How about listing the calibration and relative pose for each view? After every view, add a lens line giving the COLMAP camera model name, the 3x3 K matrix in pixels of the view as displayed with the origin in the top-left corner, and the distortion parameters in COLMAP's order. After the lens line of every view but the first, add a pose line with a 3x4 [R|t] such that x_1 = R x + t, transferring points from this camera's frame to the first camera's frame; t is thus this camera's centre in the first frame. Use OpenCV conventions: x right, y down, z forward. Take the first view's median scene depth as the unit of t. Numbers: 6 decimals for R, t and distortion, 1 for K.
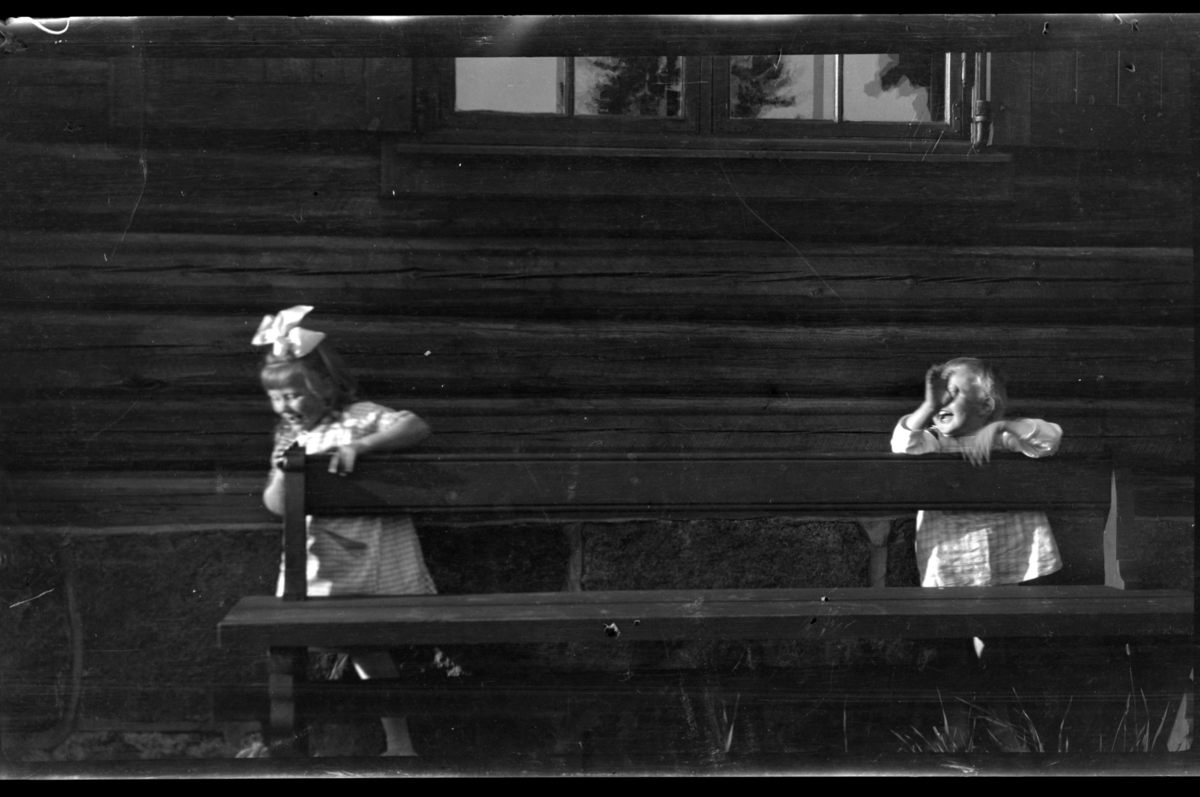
lens RADIAL K [[3057.2, 0, 599.9], [0, 3057.2, 391.1], [0, 0, 1]] dist [0.540856, 0.000000]
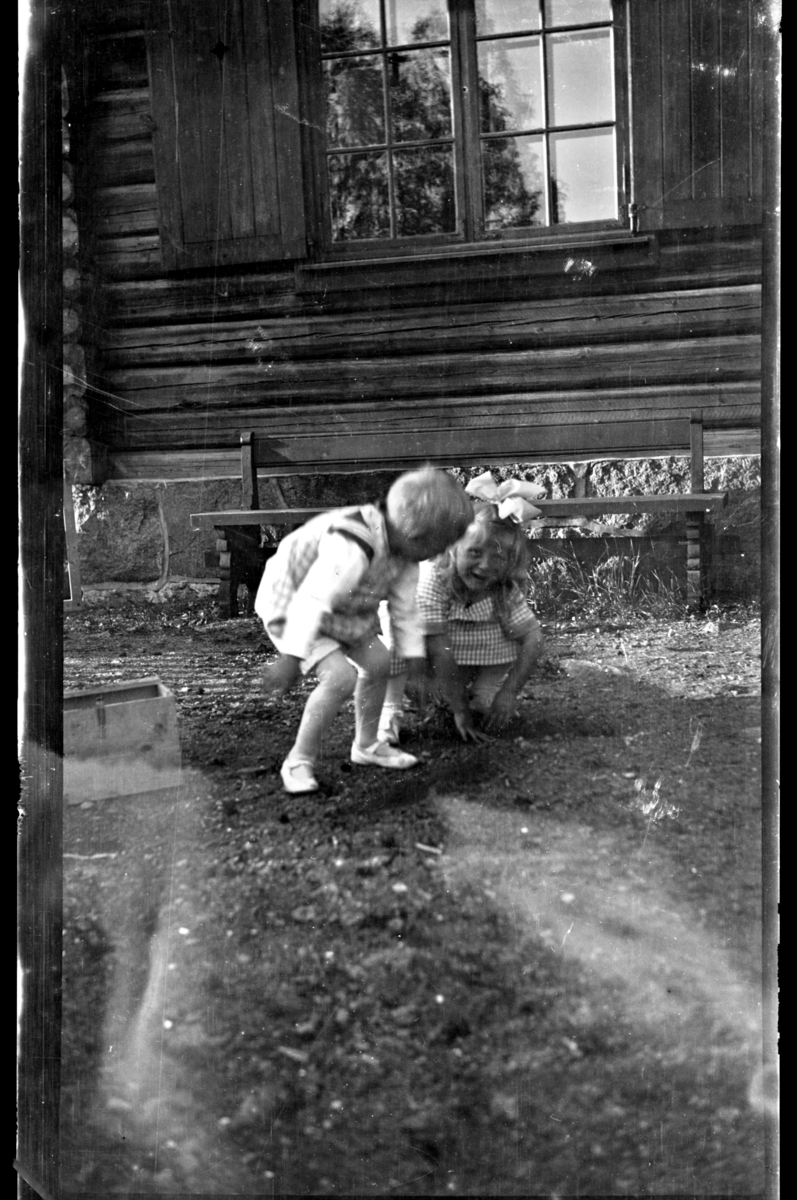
lens RADIAL K [[3057.2, 0, 399.5], [0, 3057.2, 604.3], [0, 0, 1]] dist [0.540856, 0.000000]
pose [[0.743143, 0.001904, -0.669130, 1.200406], [0.048158, 0.997250, 0.056323, 0.020259], [0.667398, -0.074080, 0.741008, -0.331021]]
